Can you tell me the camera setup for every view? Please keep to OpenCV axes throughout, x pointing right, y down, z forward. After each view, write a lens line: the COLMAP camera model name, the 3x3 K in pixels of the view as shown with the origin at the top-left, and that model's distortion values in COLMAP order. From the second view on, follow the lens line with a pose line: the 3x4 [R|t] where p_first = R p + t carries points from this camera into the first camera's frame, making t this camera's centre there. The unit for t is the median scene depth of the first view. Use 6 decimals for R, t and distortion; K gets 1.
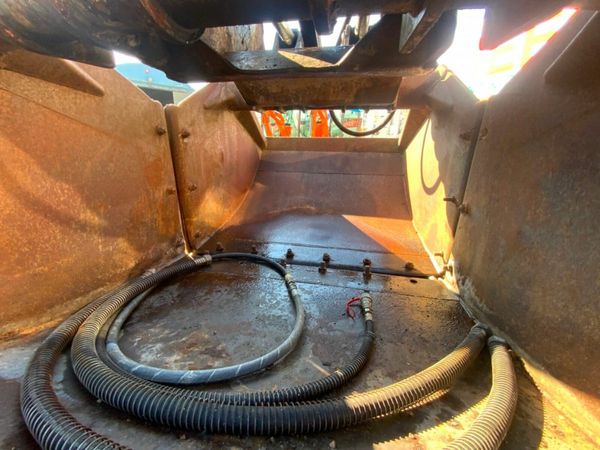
lens RADIAL K [[243.4, 0, 300.0], [0, 243.4, 225.0], [0, 0, 1]] dist [-0.003117, -0.000797]
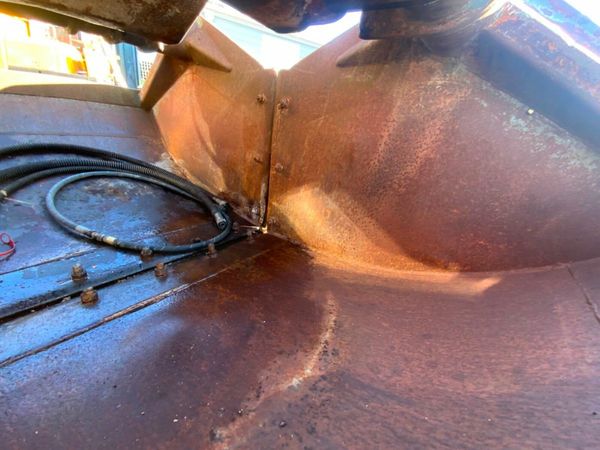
lens RADIAL K [[243.4, 0, 300.0], [0, 243.4, 225.0], [0, 0, 1]] dist [-0.003117, -0.000797]
pose [[-0.449017, 0.293356, -0.843994, 0.441452], [-0.429474, 0.757446, 0.491760, -0.648955], [0.783541, 0.583282, -0.214117, 1.927782]]
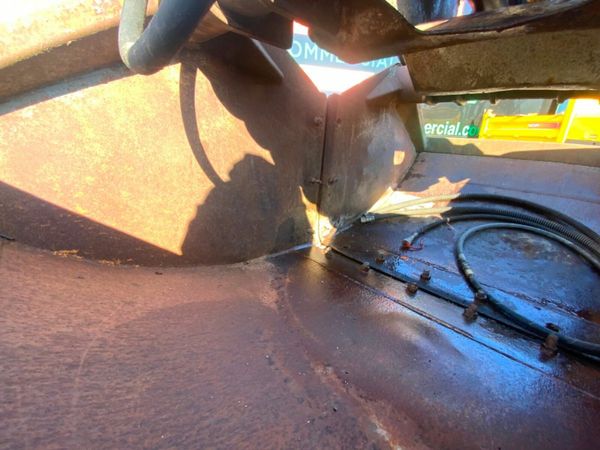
lens RADIAL K [[243.4, 0, 300.0], [0, 243.4, 225.0], [0, 0, 1]] dist [-0.003117, -0.000797]
pose [[-0.839782, -0.227329, 0.493039, 0.107085], [0.132546, 0.794796, 0.592225, -0.719811], [-0.526495, 0.562691, -0.637324, 2.148391]]
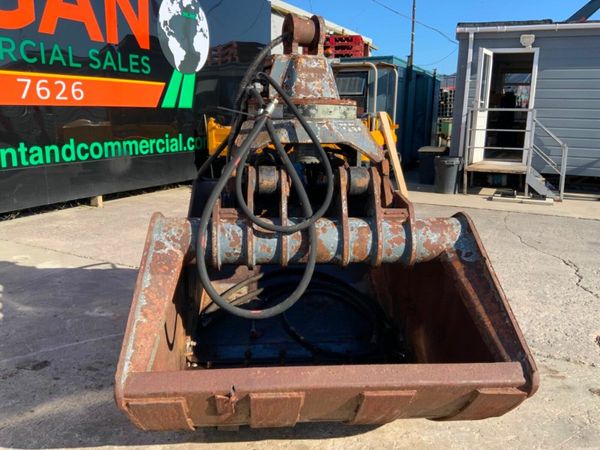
lens RADIAL K [[492.5, 0, 300.0], [0, 492.5, 225.0], [0, 0, 1]] dist [0.093965, -0.187920]
pose [[-0.962843, 0.043291, -0.266570, 0.847030], [-0.101670, 0.856344, 0.506299, -2.160877], [0.250194, 0.514588, -0.820123, 3.522392]]
